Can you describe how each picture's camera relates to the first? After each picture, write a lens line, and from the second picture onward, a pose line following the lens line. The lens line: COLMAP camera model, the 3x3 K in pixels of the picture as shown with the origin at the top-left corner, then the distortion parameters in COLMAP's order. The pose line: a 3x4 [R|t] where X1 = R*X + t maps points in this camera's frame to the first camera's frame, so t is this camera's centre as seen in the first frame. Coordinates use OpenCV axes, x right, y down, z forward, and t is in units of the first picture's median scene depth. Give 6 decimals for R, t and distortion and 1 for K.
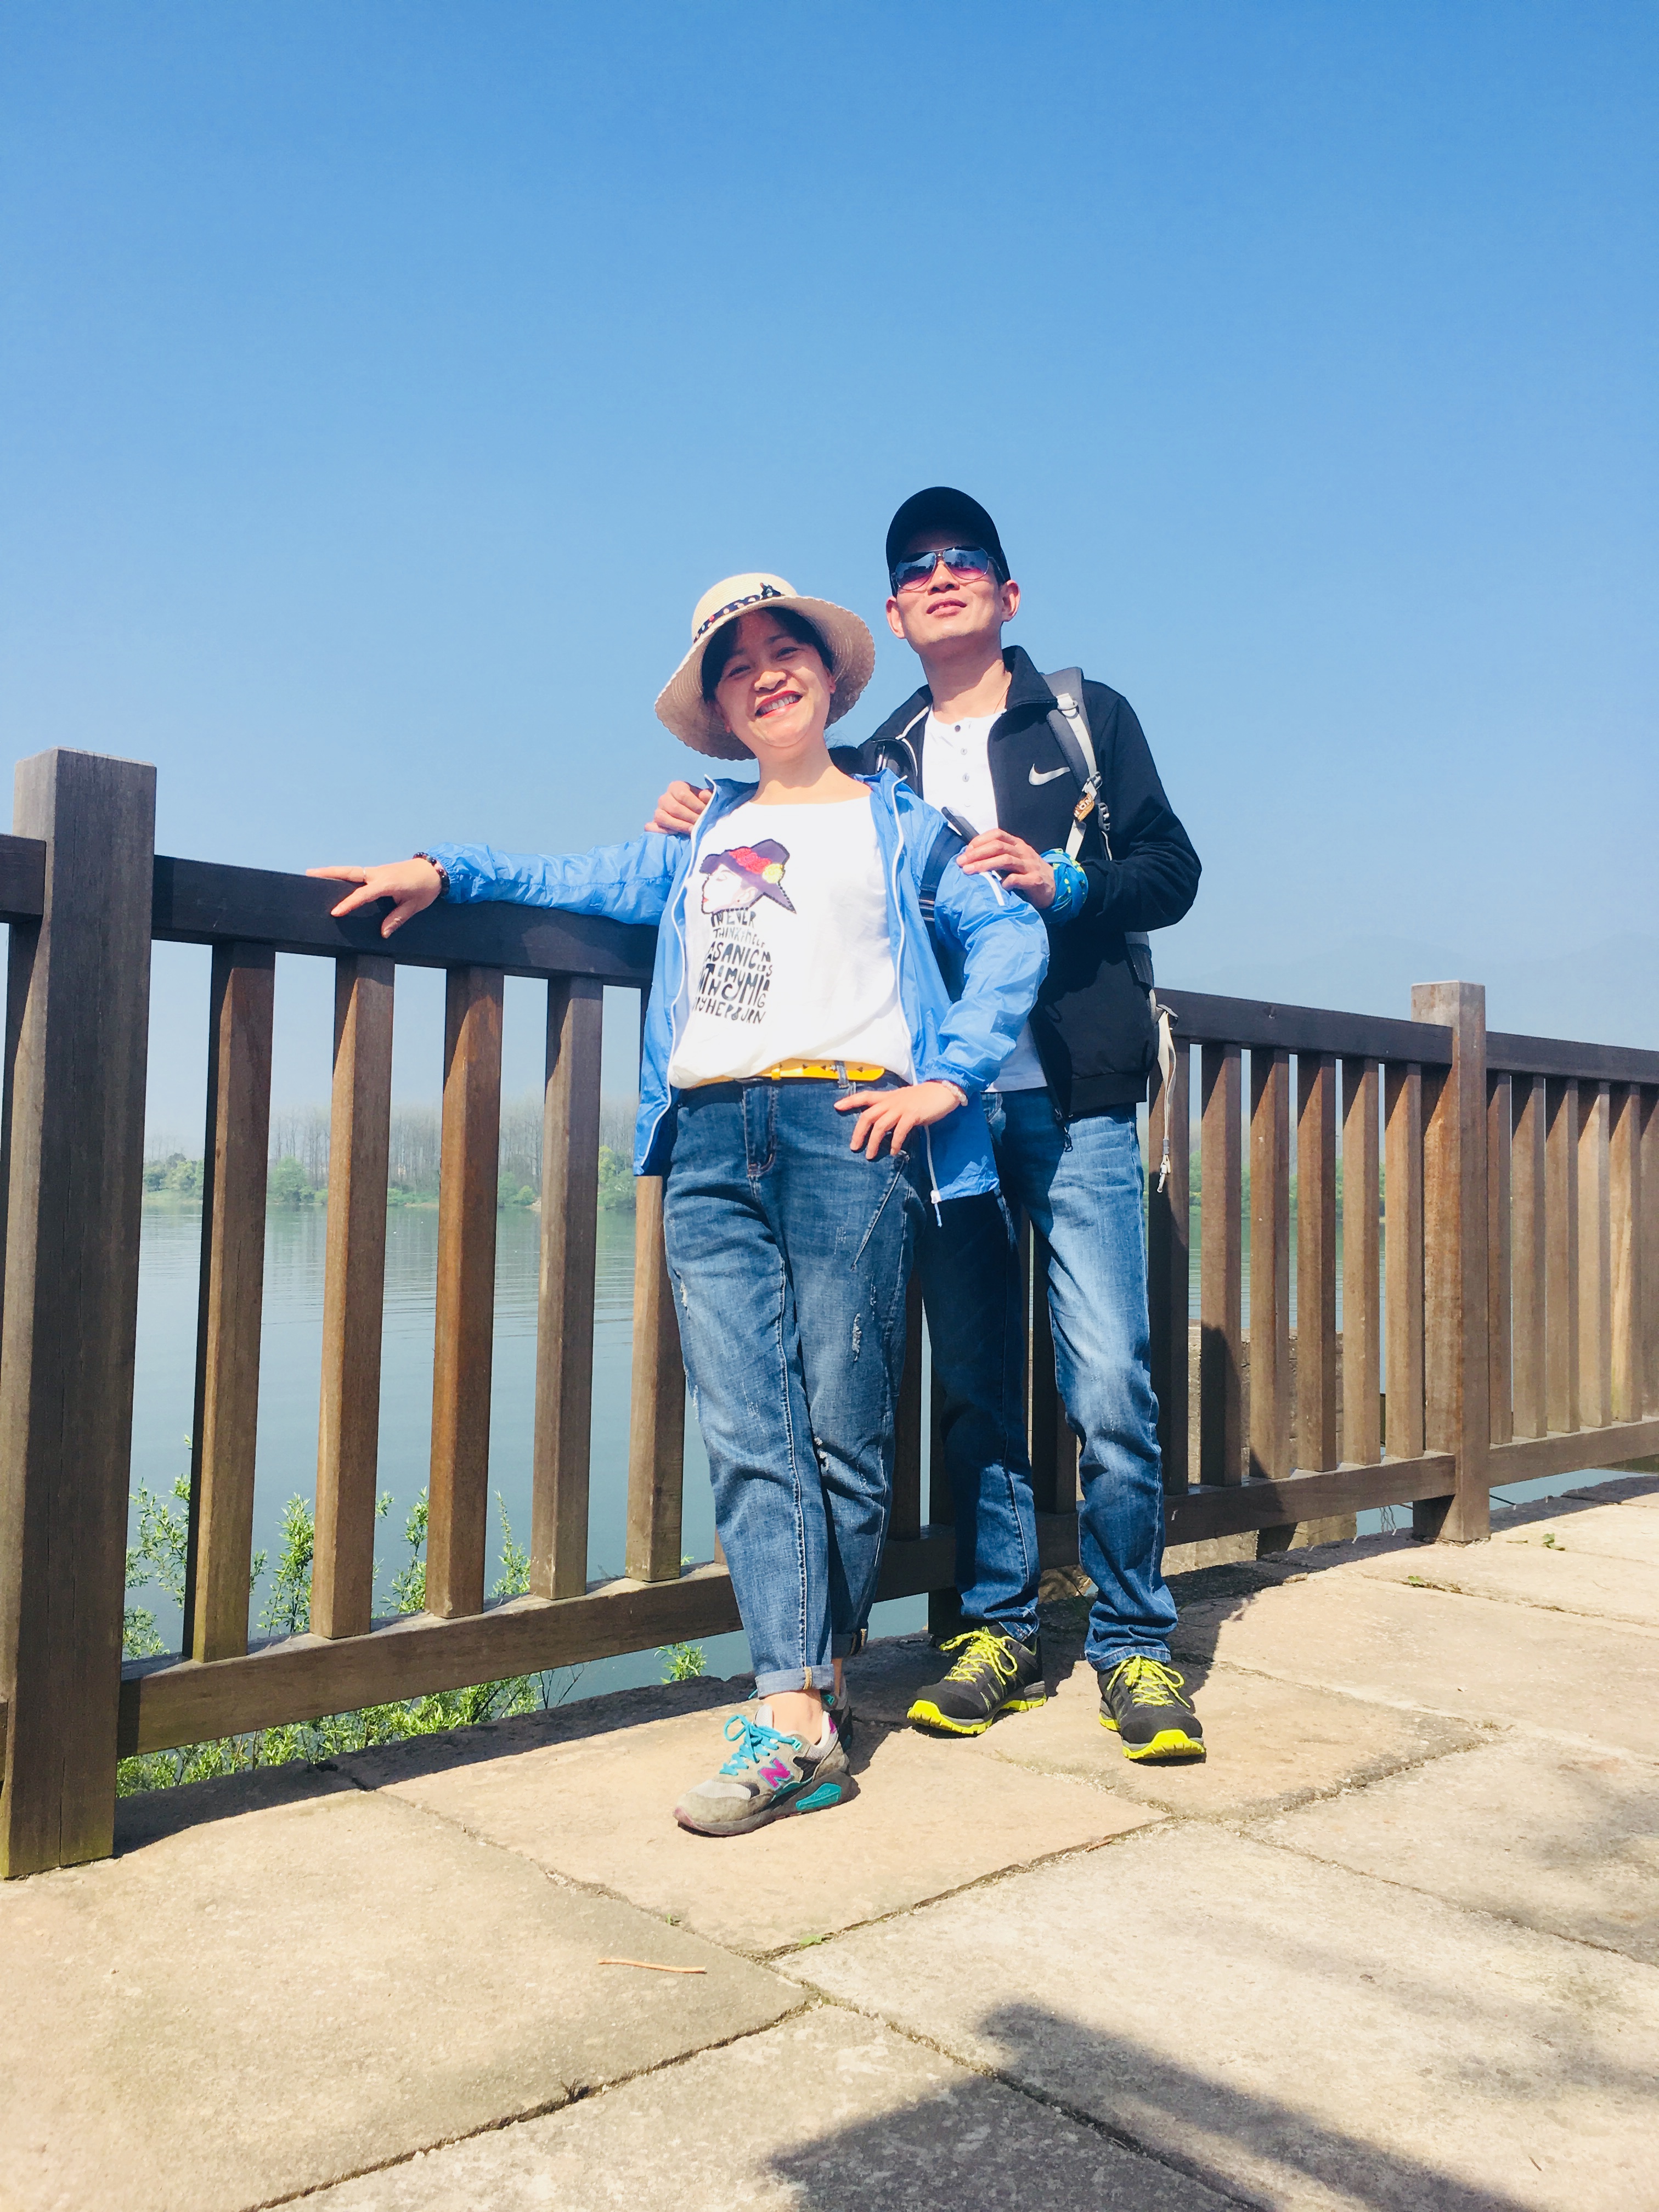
lens RADIAL K [[1883.1, 0, 829.5], [0, 1883.1, 1106.0], [0, 0, 1]] dist [0.008101, -0.007064]
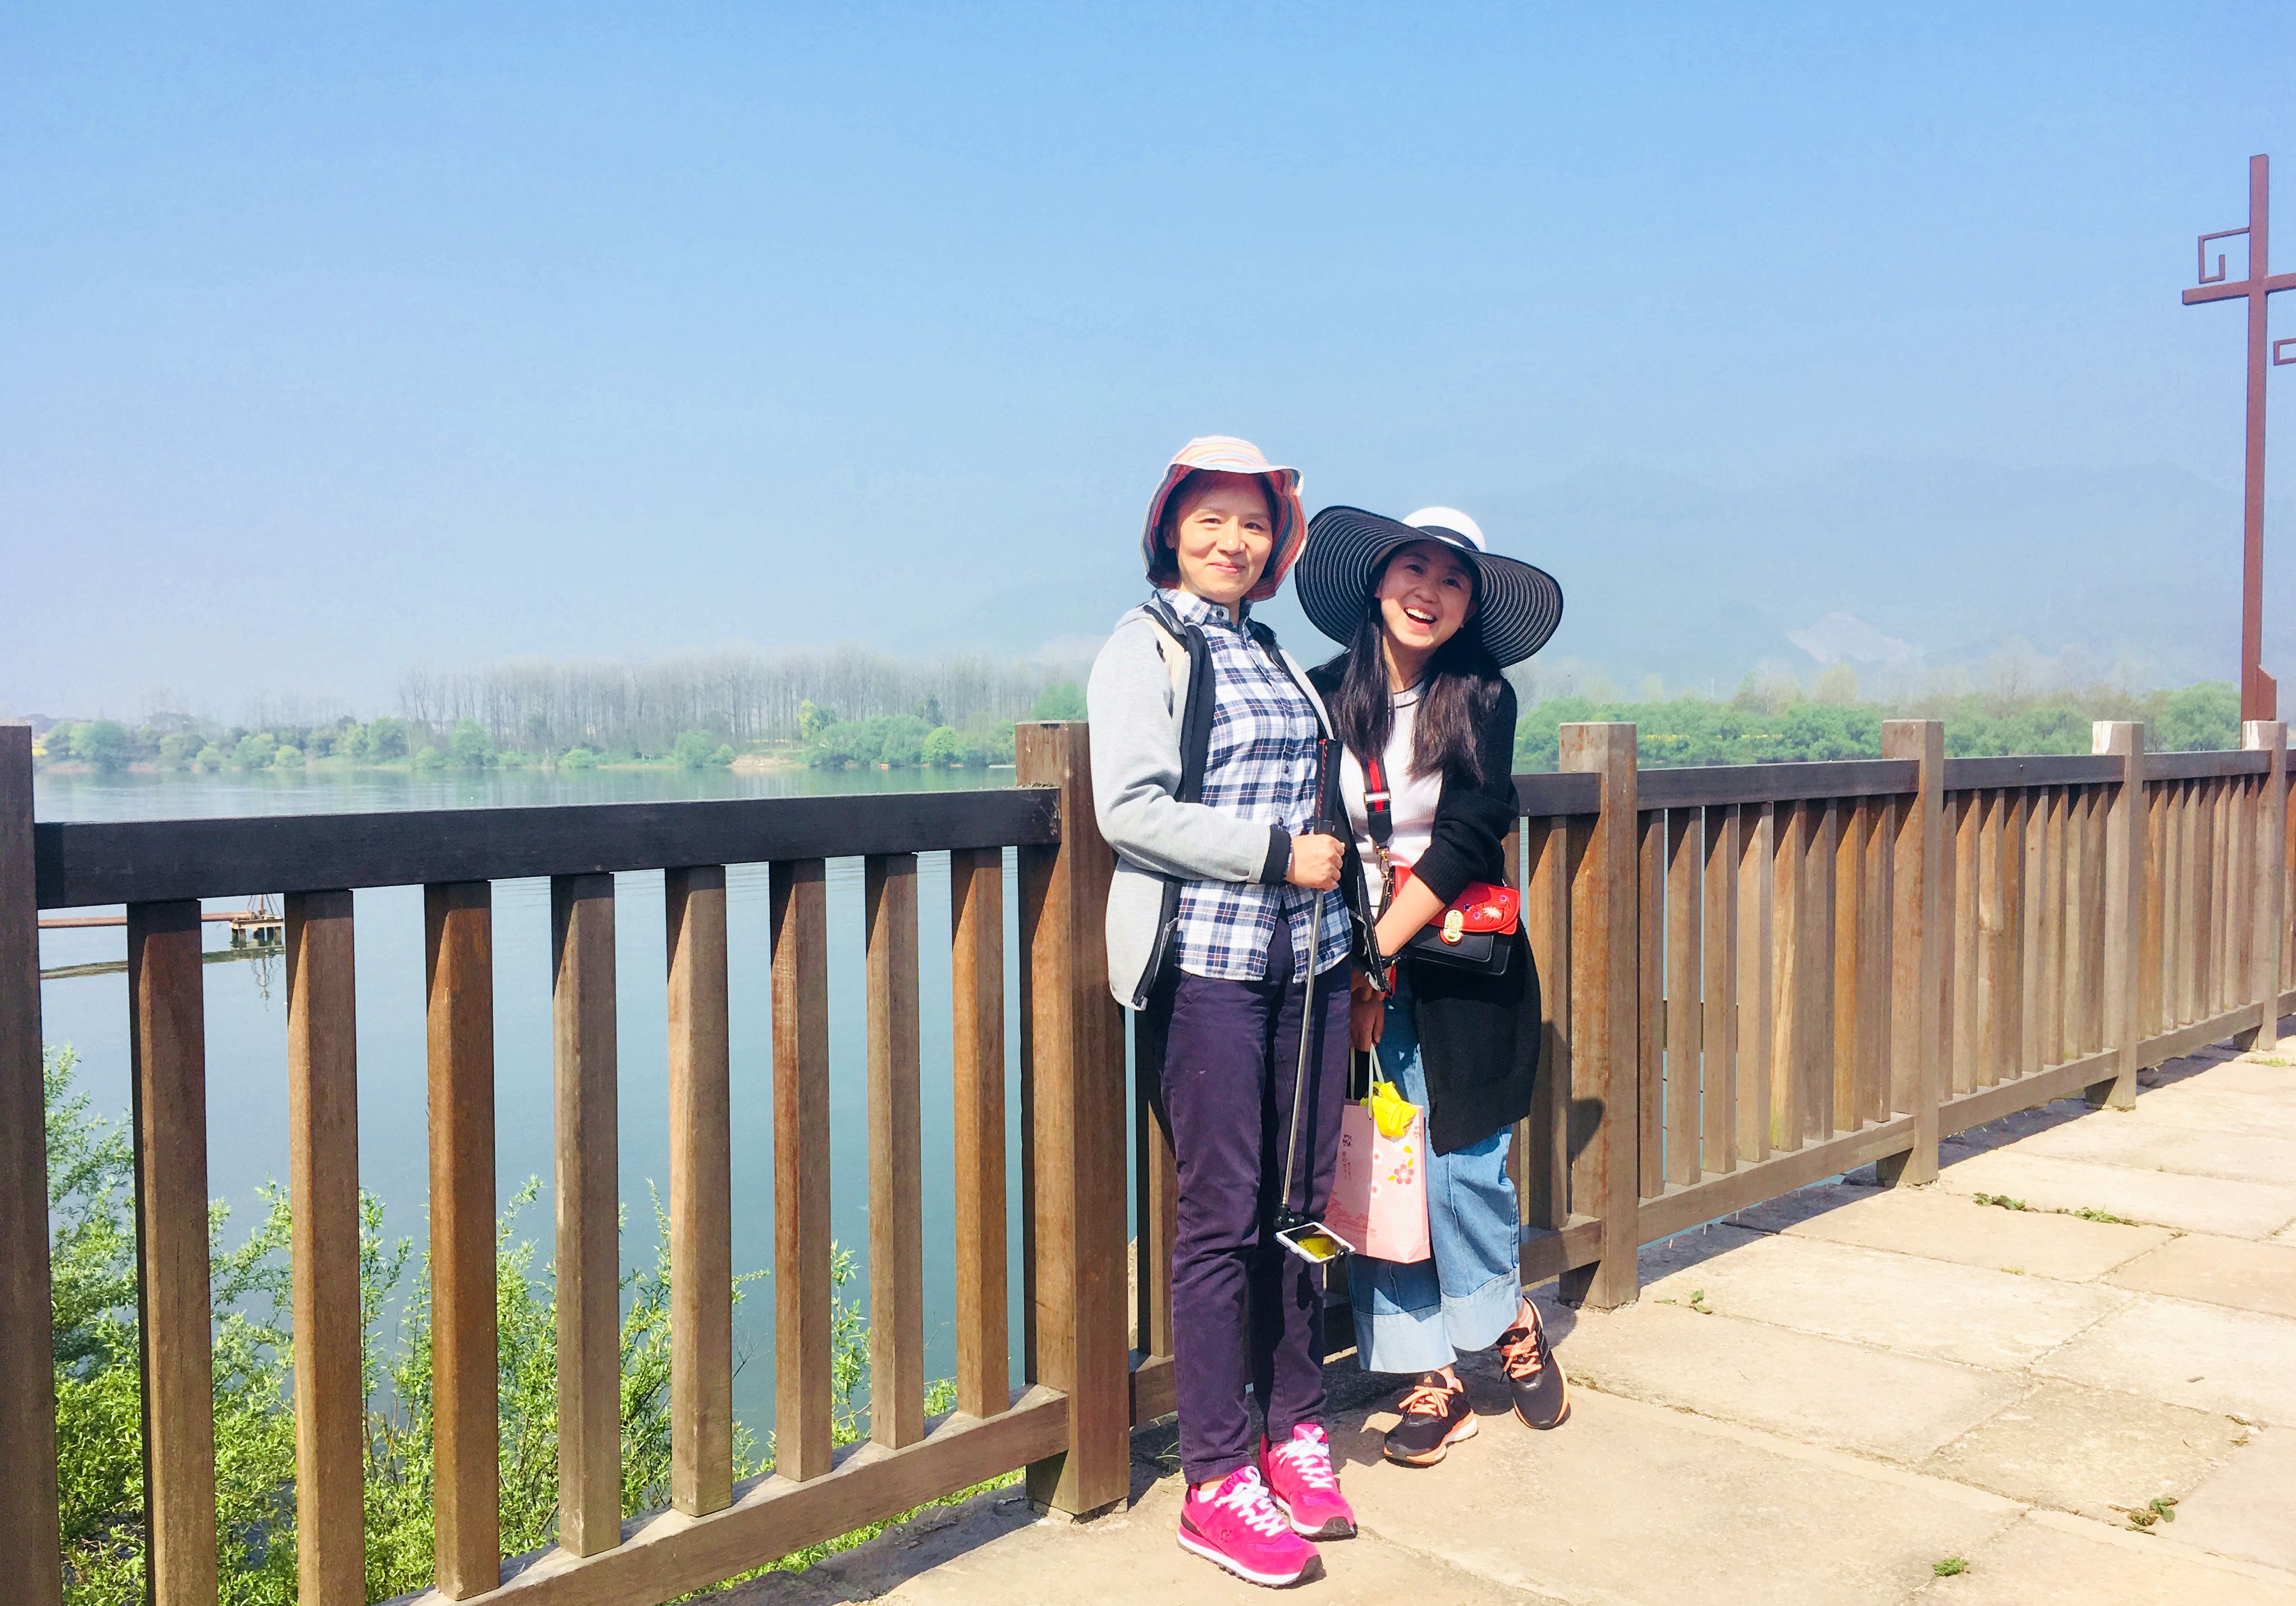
lens RADIAL K [[1938.8, 0, 1184.2], [0, 1938.8, 807.2], [0, 0, 1]] dist [0.037463, -0.068917]
pose [[0.998024, -0.025790, 0.057289, 0.067762], [0.019568, 0.994106, 0.106631, -0.132356], [-0.059702, -0.105300, 0.992647, 0.050229]]
